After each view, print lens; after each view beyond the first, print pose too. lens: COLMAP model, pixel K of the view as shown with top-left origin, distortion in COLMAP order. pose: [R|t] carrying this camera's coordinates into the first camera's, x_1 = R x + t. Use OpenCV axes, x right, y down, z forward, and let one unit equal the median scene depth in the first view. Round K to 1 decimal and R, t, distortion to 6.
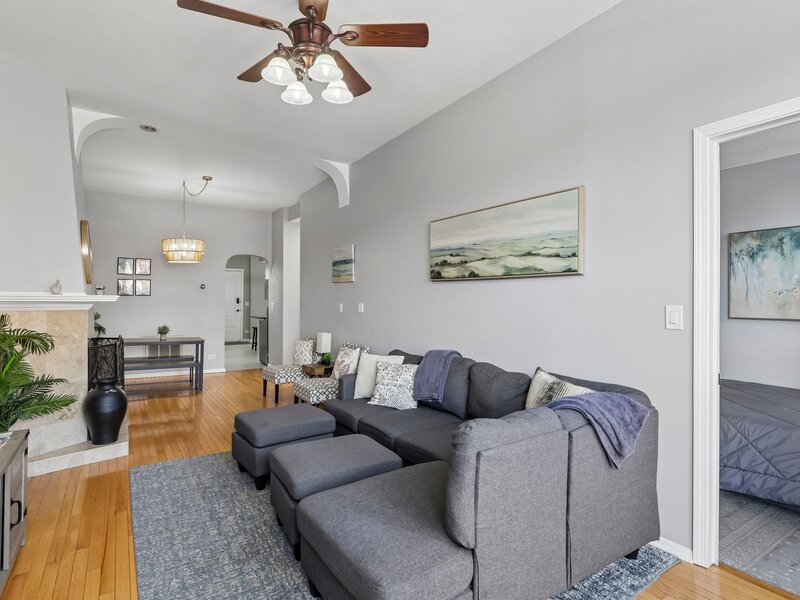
lens RADIAL K [[422.1, 0, 393.0], [0, 422.1, 297.8], [0, 0, 1]] dist [-0.003780, -0.000045]
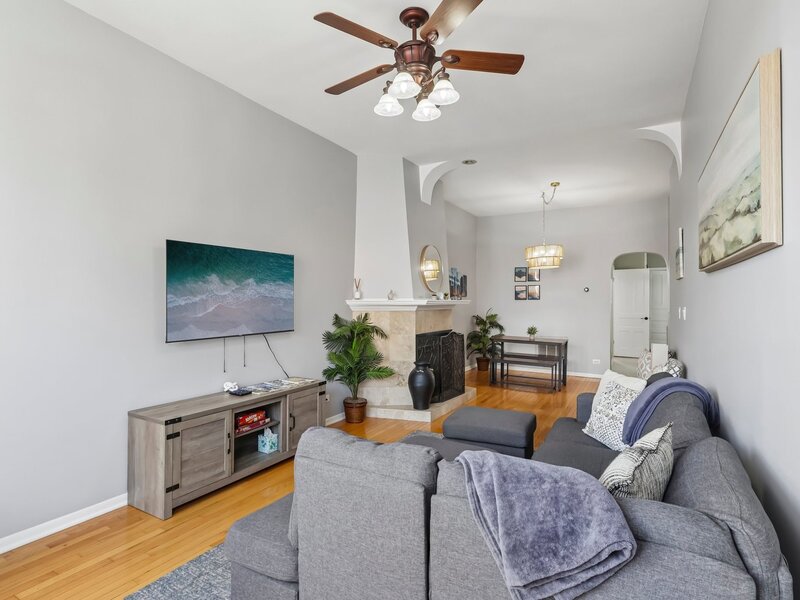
lens RADIAL K [[422.1, 0, 394.4], [0, 422.1, 302.6], [0, 0, 1]] dist [-0.003780, -0.000045]
pose [[0.457141, -0.005527, -0.889377, 0.486695], [0.008538, 0.999962, -0.001826, 0.003992], [0.889353, -0.006758, 0.457171, 0.307260]]
